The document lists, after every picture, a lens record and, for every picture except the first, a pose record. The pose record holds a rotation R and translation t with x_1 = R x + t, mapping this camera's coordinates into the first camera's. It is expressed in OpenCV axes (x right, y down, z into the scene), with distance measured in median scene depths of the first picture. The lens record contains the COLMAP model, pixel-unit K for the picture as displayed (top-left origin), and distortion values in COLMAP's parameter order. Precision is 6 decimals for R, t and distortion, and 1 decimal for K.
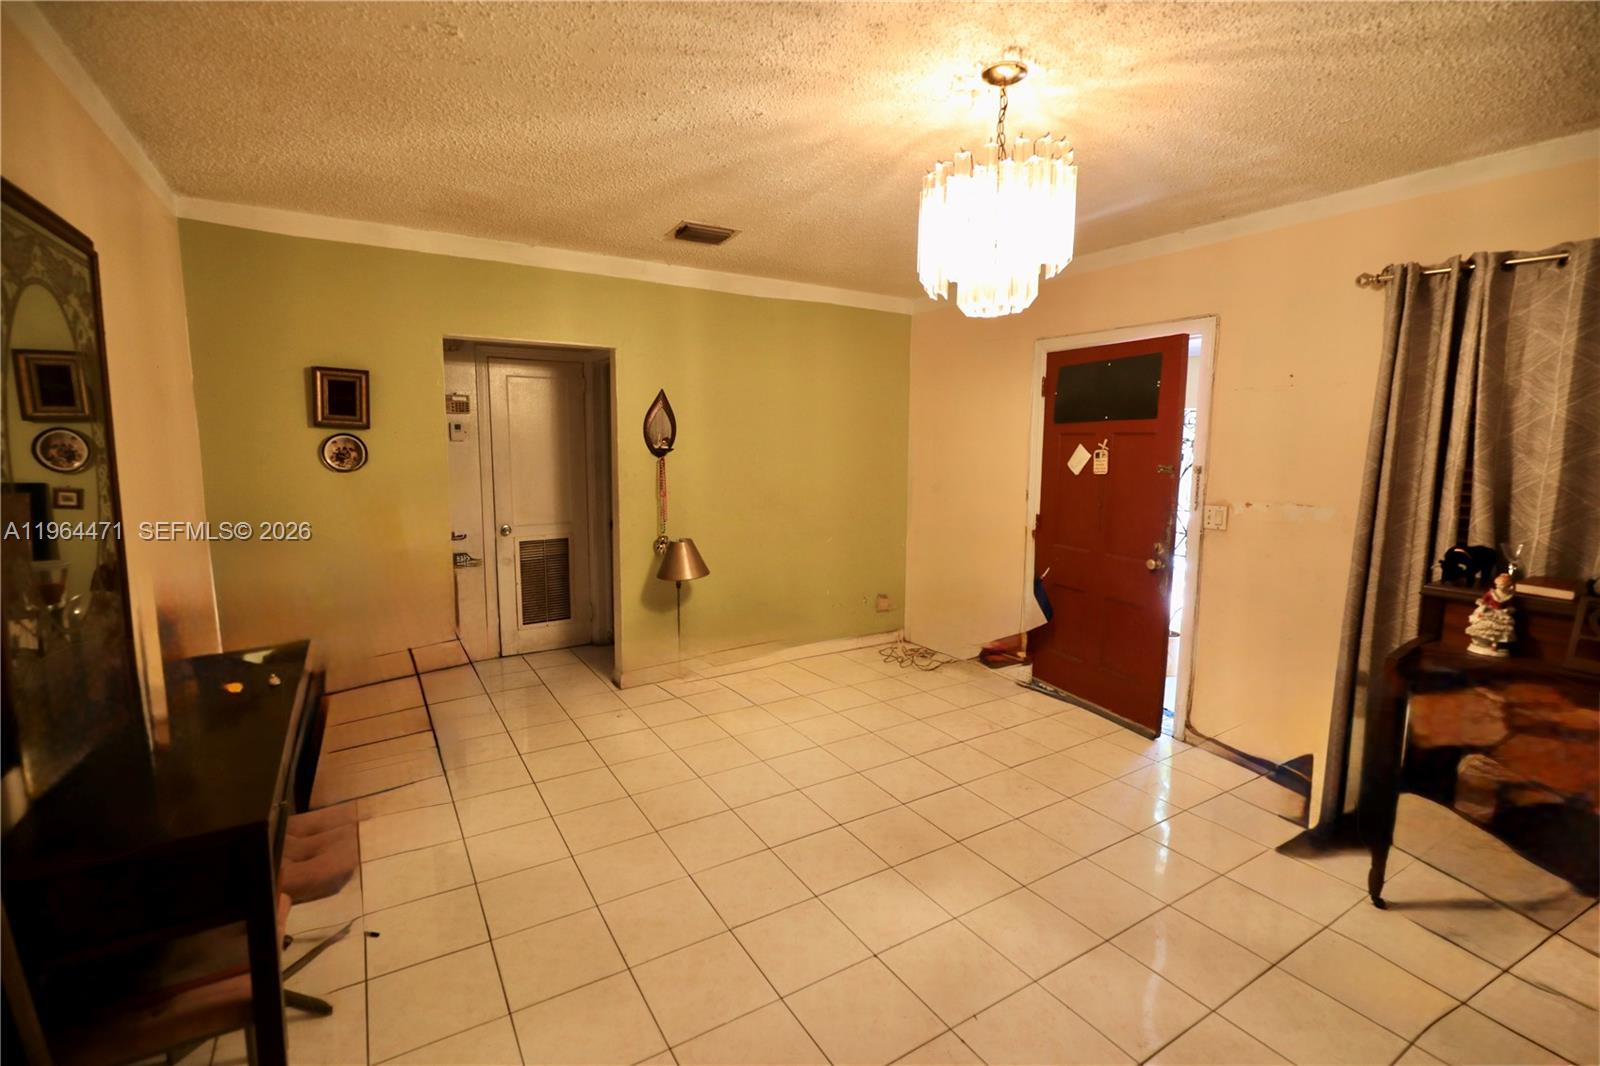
lens RADIAL K [[729.3, 0, 798.3], [0, 729.3, 528.4], [0, 0, 1]] dist [0.001461, -0.000168]
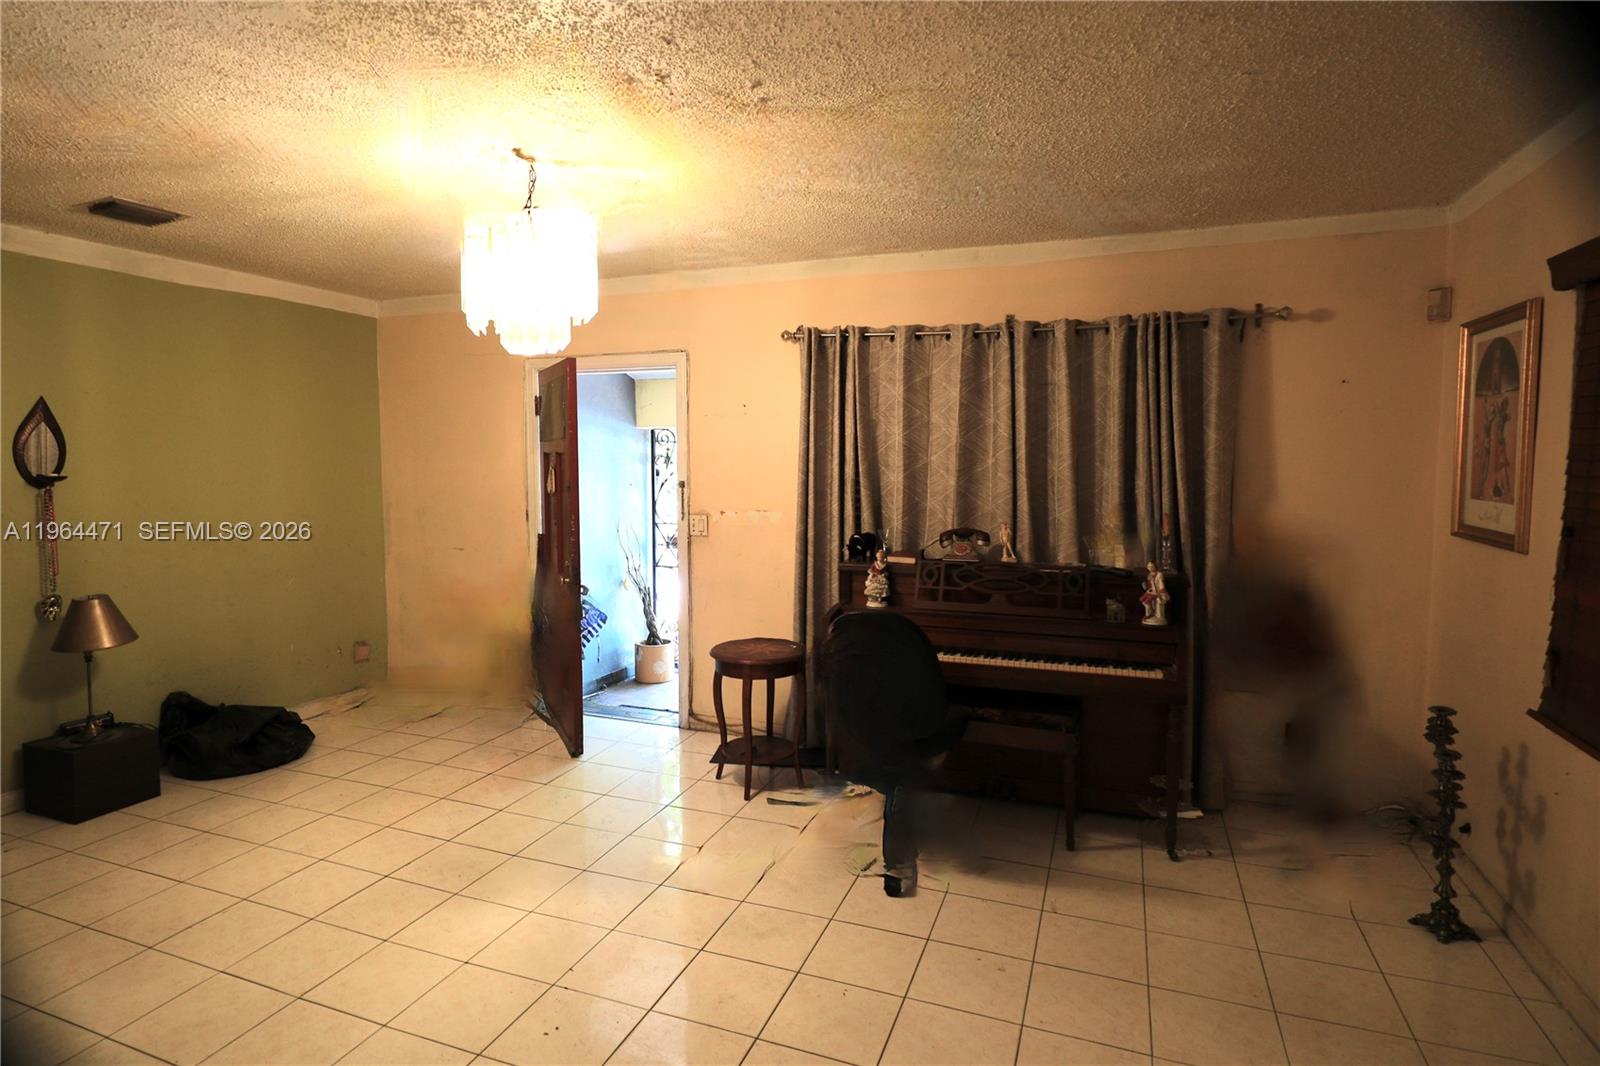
lens RADIAL K [[841.7, 0, 800.0], [0, 841.7, 533.0], [0, 0, 1]] dist [-0.002566, -0.000480]
pose [[0.785770, -0.064666, 0.615130, -0.161957], [0.081420, 0.996680, 0.000770, 0.012375], [-0.613137, 0.049479, 0.788425, -0.193684]]
